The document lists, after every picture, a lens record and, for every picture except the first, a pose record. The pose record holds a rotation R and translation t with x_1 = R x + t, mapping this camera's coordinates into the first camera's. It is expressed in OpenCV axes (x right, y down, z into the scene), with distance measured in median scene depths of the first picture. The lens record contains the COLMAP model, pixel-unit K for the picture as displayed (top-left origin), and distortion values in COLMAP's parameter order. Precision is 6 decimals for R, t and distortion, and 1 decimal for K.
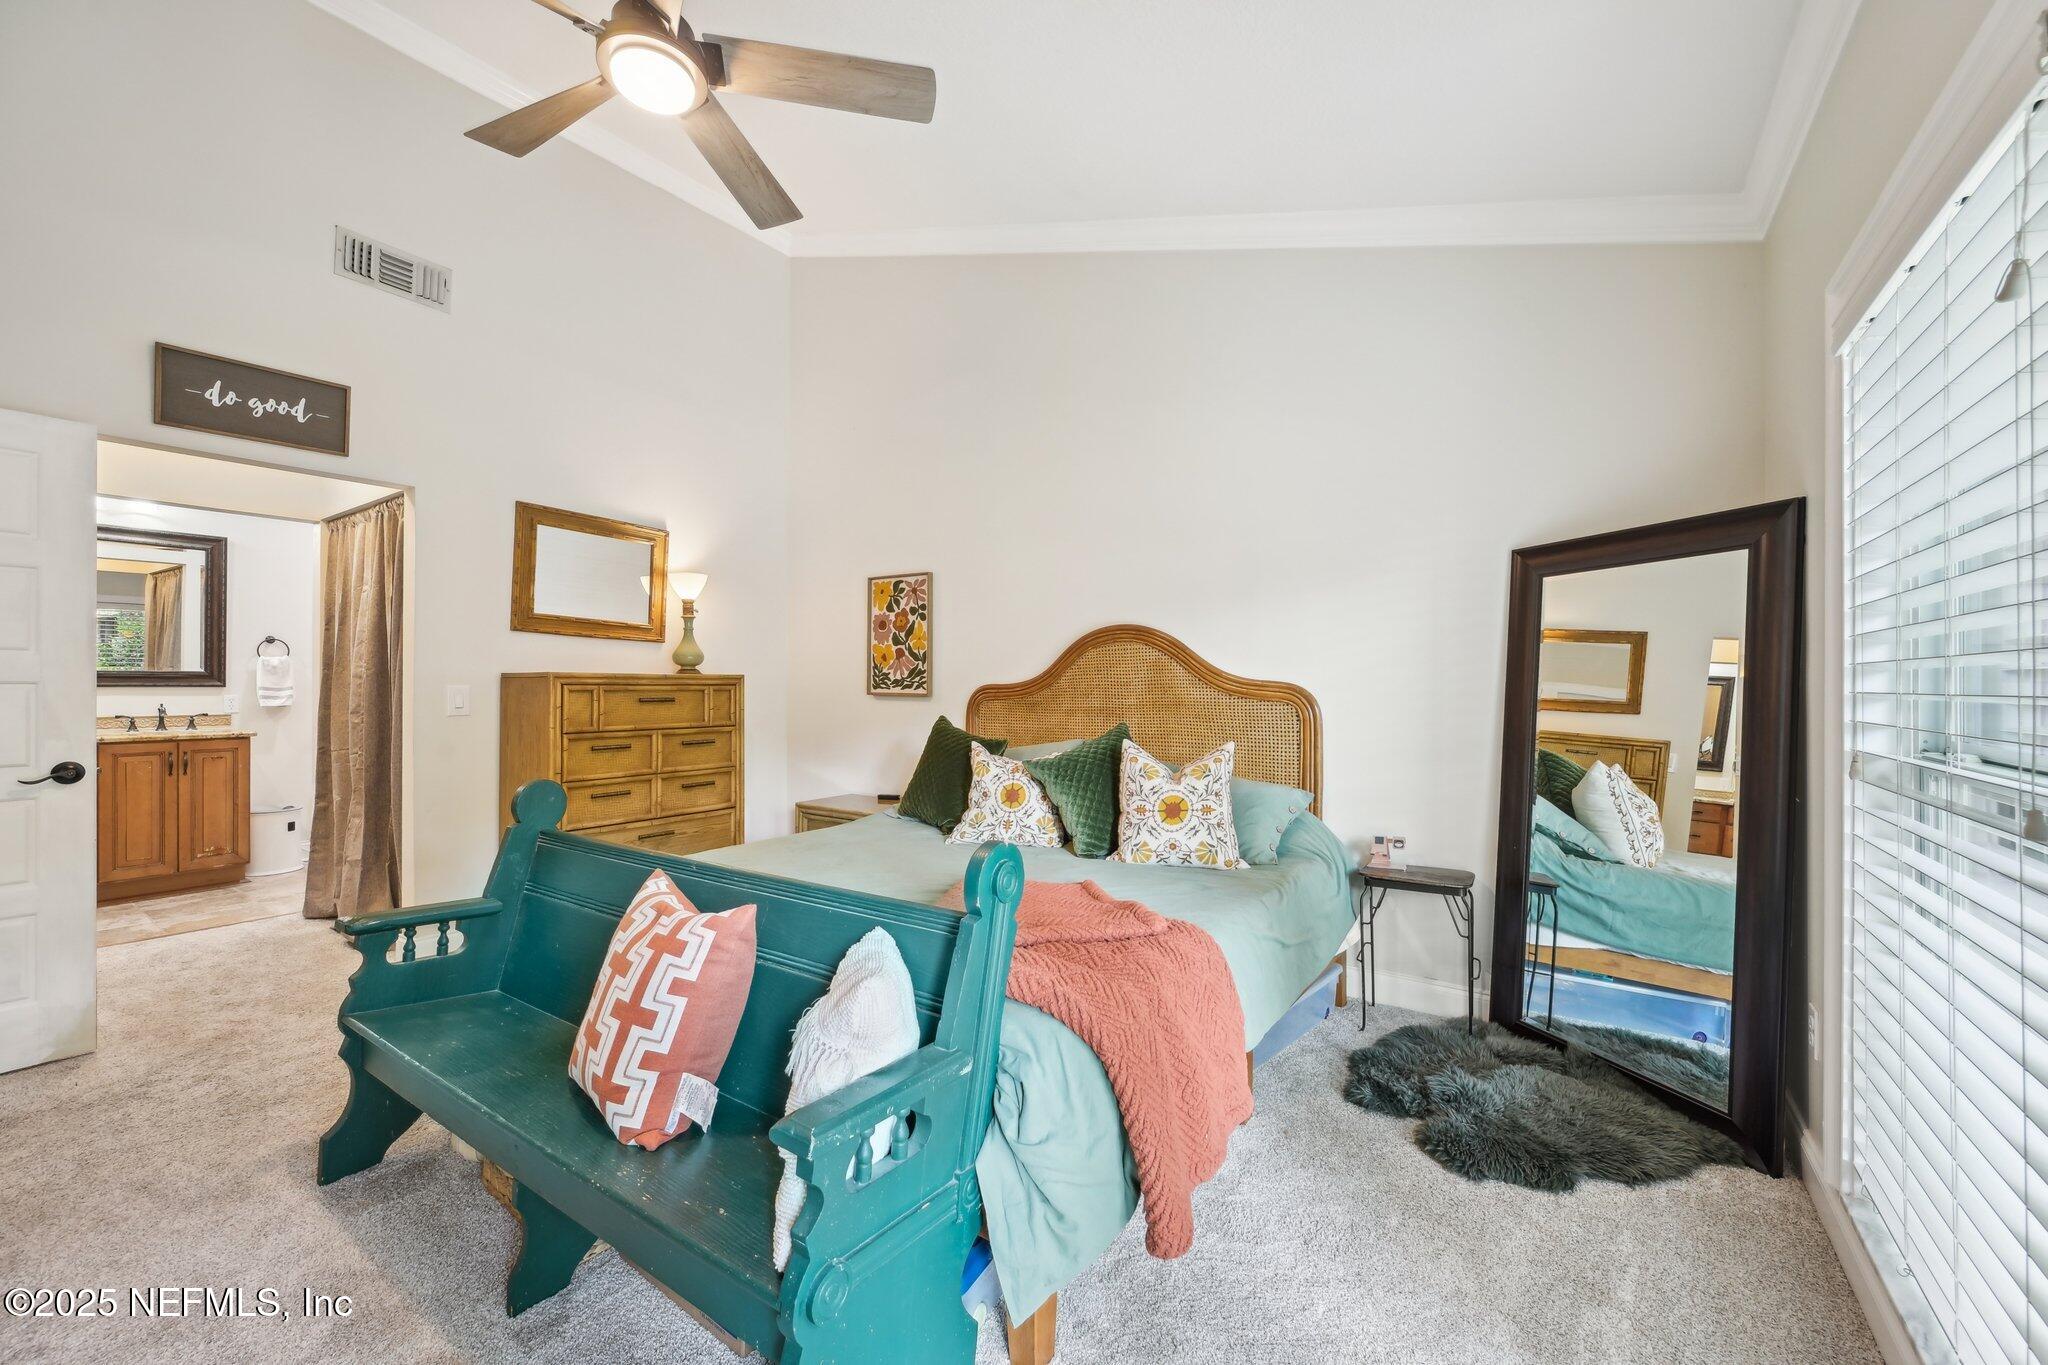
lens RADIAL K [[821.0, 0, 1022.5], [0, 821.0, 688.0], [0, 0, 1]] dist [0.001639, 0.000176]
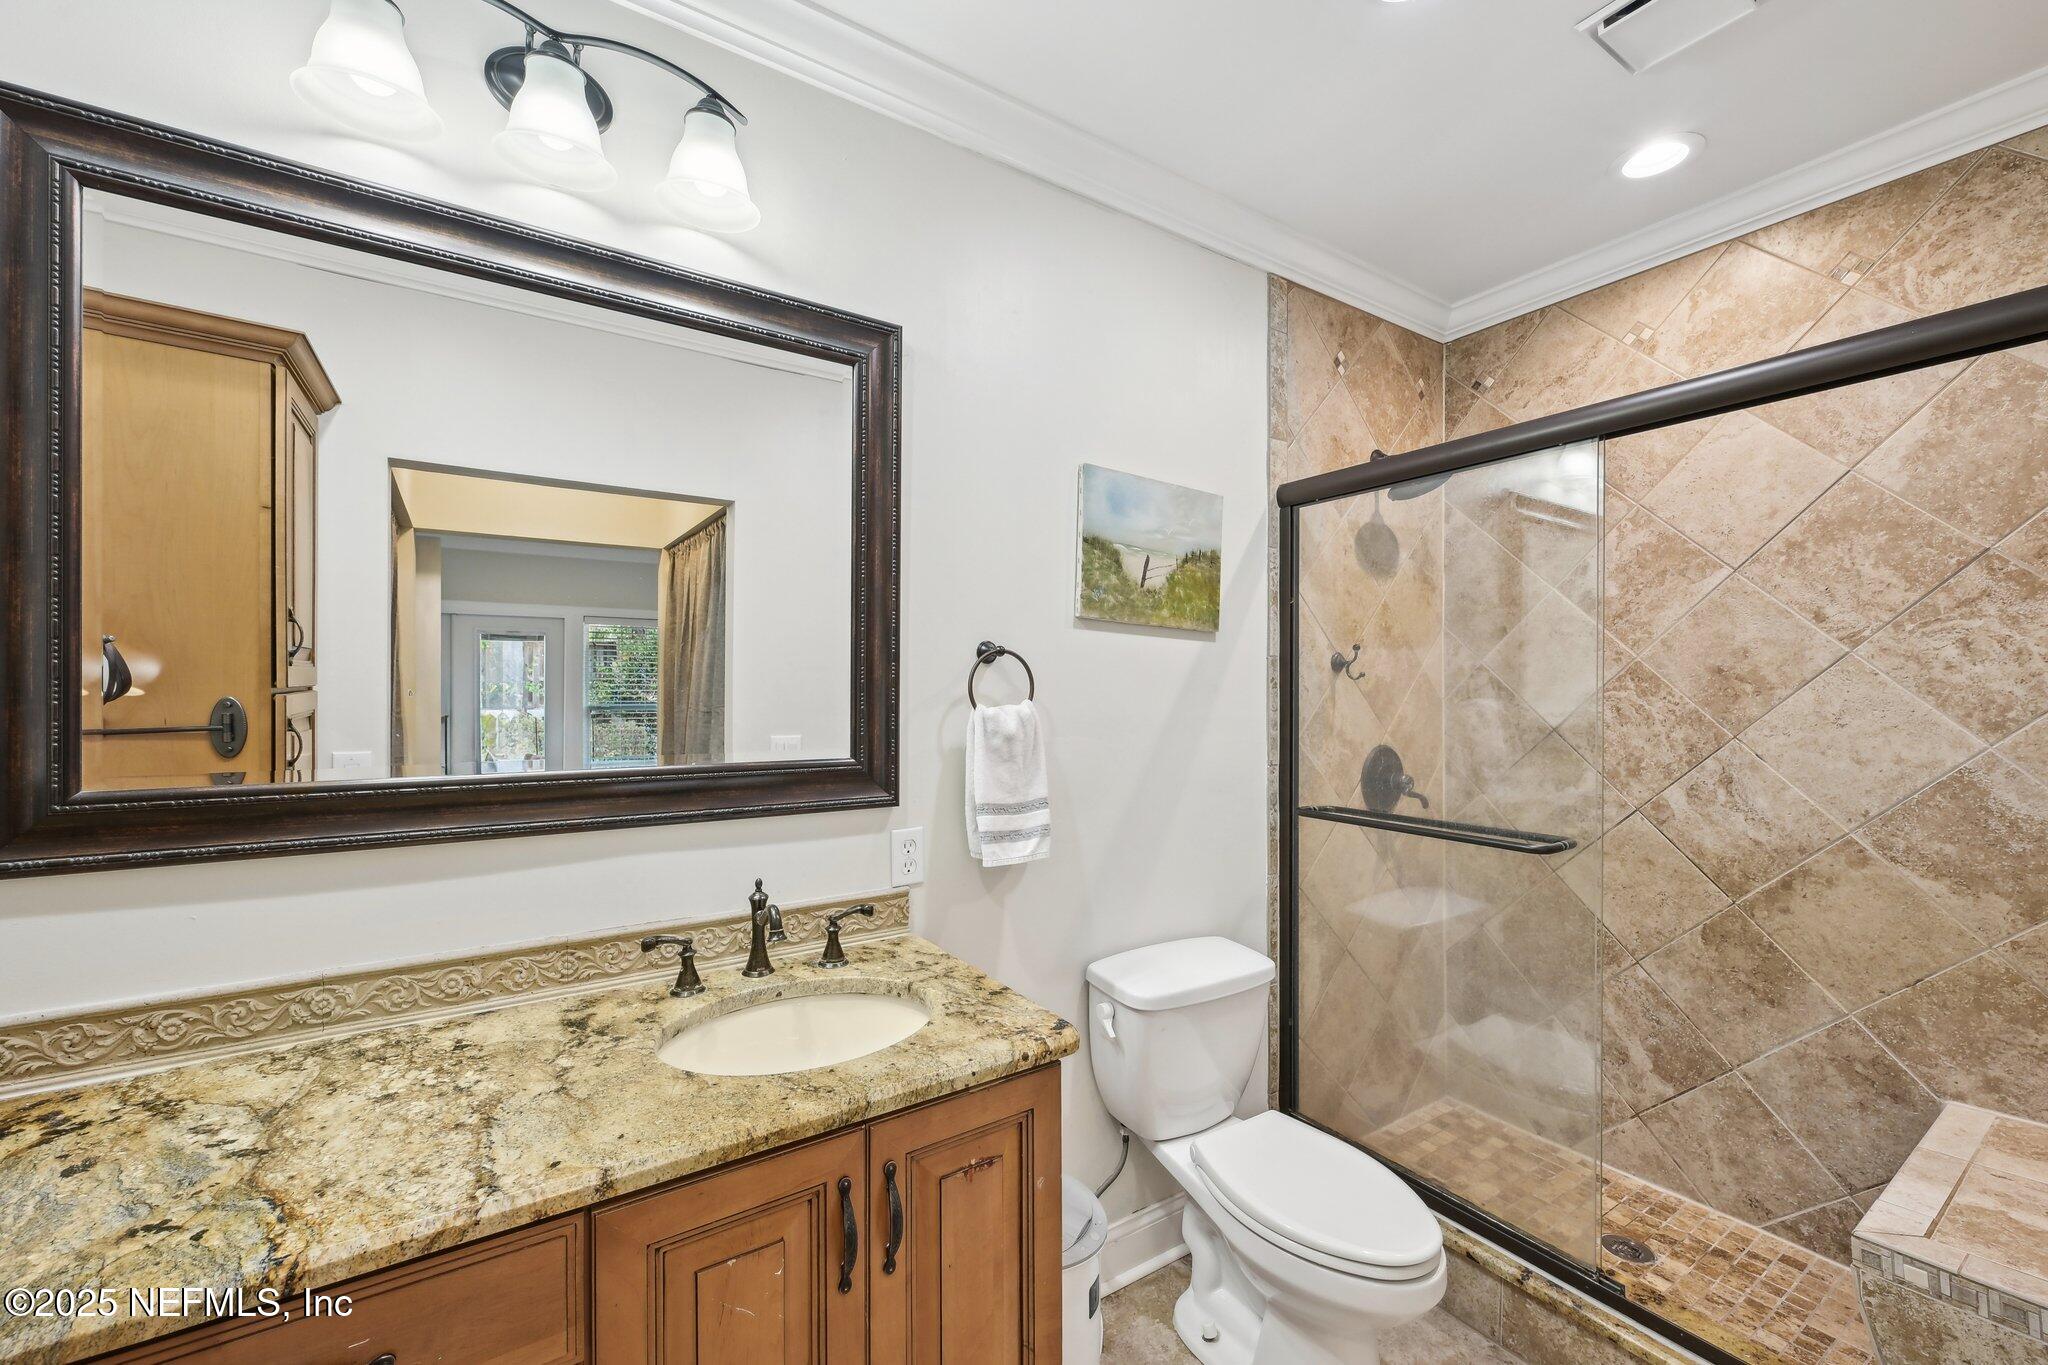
lens RADIAL K [[828.0, 0, 1026.6], [0, 828.0, 697.8], [0, 0, 1]] dist [-0.002520, -0.000094]
pose [[0.932811, -0.002196, -0.360358, -0.801963], [0.002687, 0.999996, 0.000860, -0.042160], [0.360355, -0.001770, 0.932814, 0.716009]]
